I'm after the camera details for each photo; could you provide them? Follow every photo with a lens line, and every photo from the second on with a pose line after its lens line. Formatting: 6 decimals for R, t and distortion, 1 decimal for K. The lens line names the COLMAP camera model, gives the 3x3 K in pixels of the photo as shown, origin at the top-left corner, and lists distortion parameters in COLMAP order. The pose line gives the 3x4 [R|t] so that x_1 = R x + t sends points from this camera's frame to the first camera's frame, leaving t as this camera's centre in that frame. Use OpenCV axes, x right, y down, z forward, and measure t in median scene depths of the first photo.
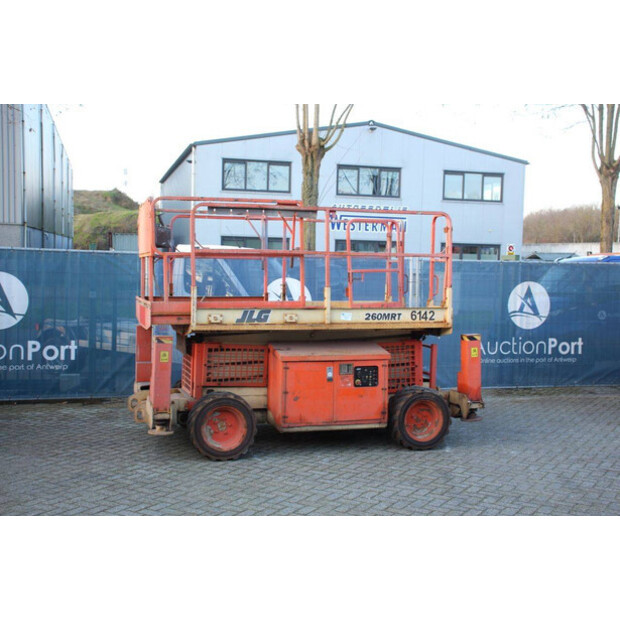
lens RADIAL K [[800.1, 0, 310.0], [0, 800.1, 310.0], [0, 0, 1]] dist [-0.010145, 0.266481]
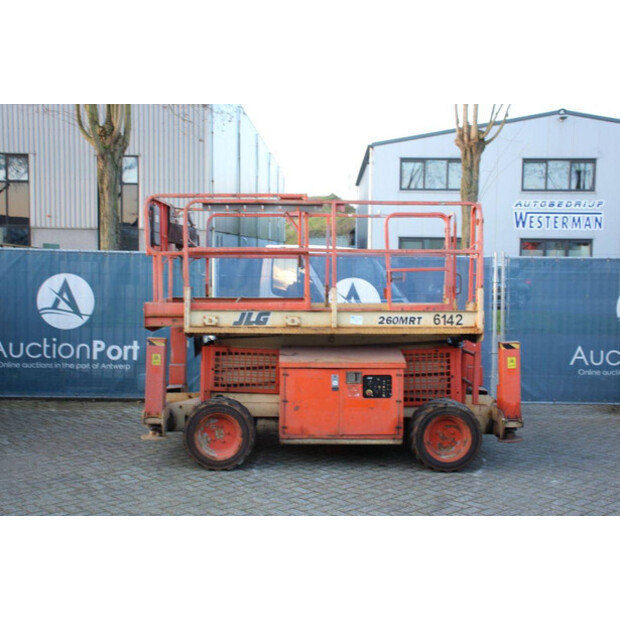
lens RADIAL K [[800.1, 0, 310.0], [0, 800.1, 310.0], [0, 0, 1]] dist [-0.010145, 0.266481]
pose [[0.961041, 0.006529, -0.276329, 0.241394], [-0.007308, 0.999972, -0.001789, -0.001100], [0.276309, 0.003738, 0.961062, 0.109438]]
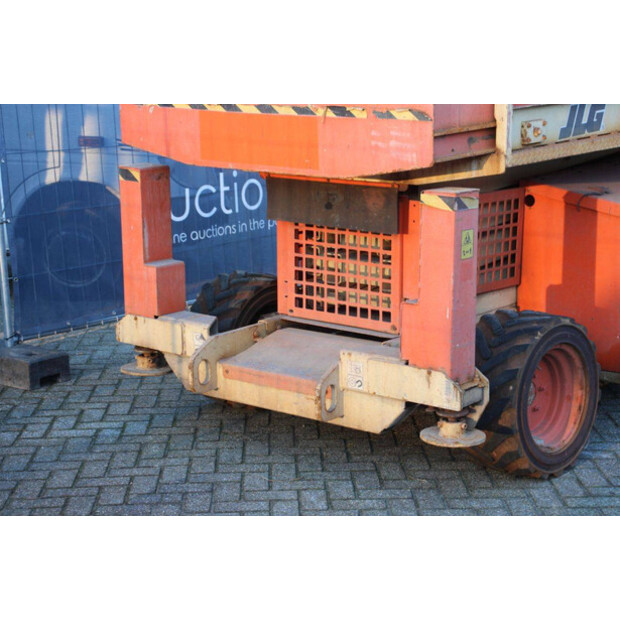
lens RADIAL K [[1332.3, 0, 310.0], [0, 1332.3, 310.0], [0, 0, 1]] dist [0.337265, 0.206758]
pose [[0.845482, -0.141774, 0.514840, -0.528578], [0.055417, 0.982202, 0.179467, -0.026947], [-0.531121, -0.123205, 0.838291, 0.456864]]
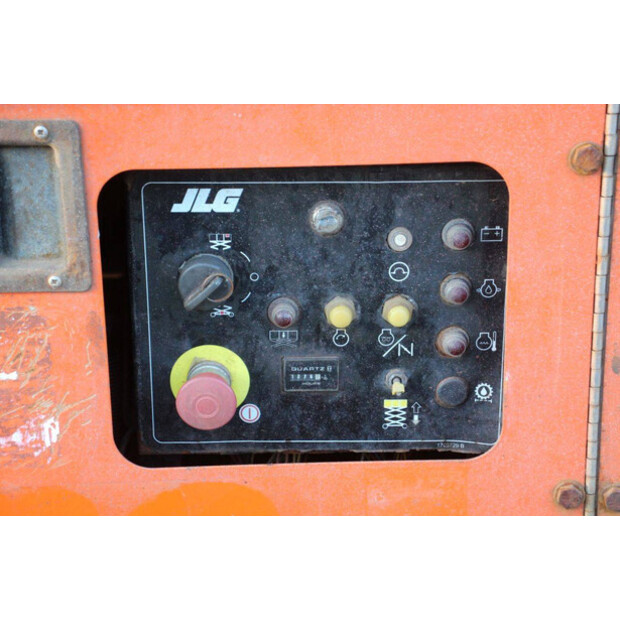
lens RADIAL K [[1521.0, 0, 310.0], [0, 1521.0, 310.0], [0, 0, 1]] dist [0.512697, 0.205054]
pose [[0.963902, 0.082075, -0.253293, 0.100324], [0.006168, 0.944166, 0.329412, 0.039593], [0.266187, -0.319083, 0.909577, 0.868962]]
